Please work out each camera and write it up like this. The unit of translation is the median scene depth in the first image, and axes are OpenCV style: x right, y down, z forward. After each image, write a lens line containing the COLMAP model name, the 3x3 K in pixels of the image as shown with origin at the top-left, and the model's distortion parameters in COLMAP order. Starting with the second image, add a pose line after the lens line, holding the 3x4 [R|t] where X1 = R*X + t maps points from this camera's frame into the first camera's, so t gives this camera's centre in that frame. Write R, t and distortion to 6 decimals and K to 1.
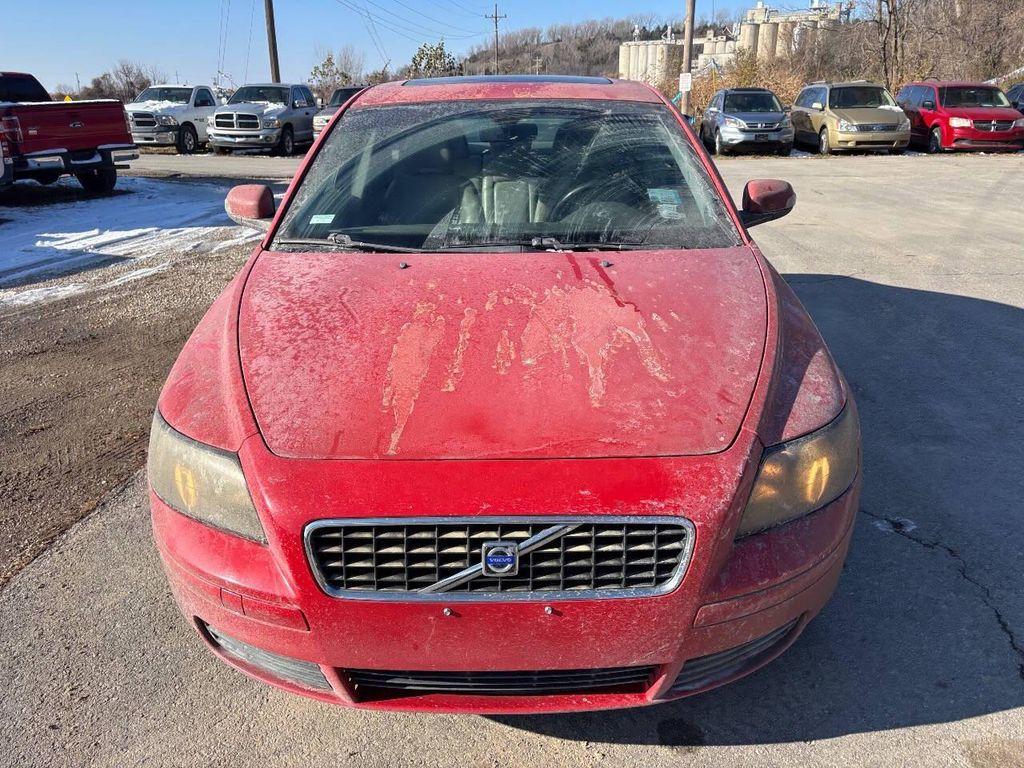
lens RADIAL K [[777.0, 0, 514.8], [0, 777.0, 379.5], [0, 0, 1]] dist [0.048160, -0.040171]
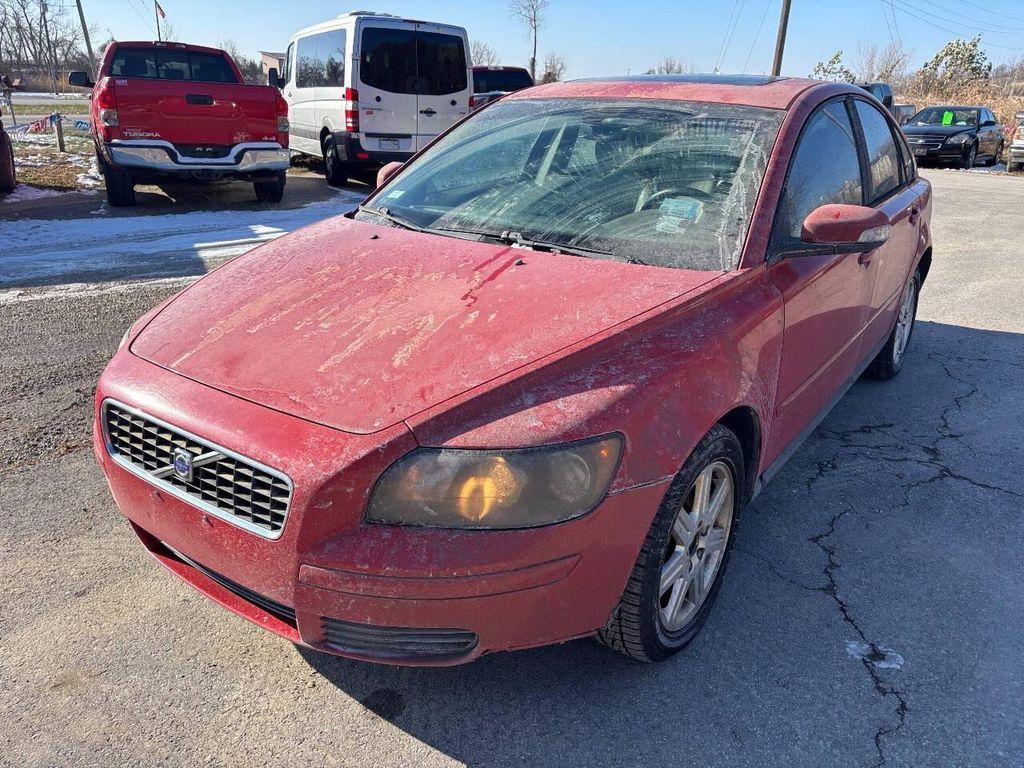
lens RADIAL K [[777.0, 0, 514.4], [0, 777.0, 382.3], [0, 0, 1]] dist [0.048160, -0.040171]
pose [[0.813616, 0.231844, -0.533177, 0.919364], [-0.228206, 0.970804, 0.073903, -0.094198], [0.534745, 0.061545, 0.842770, 0.208118]]
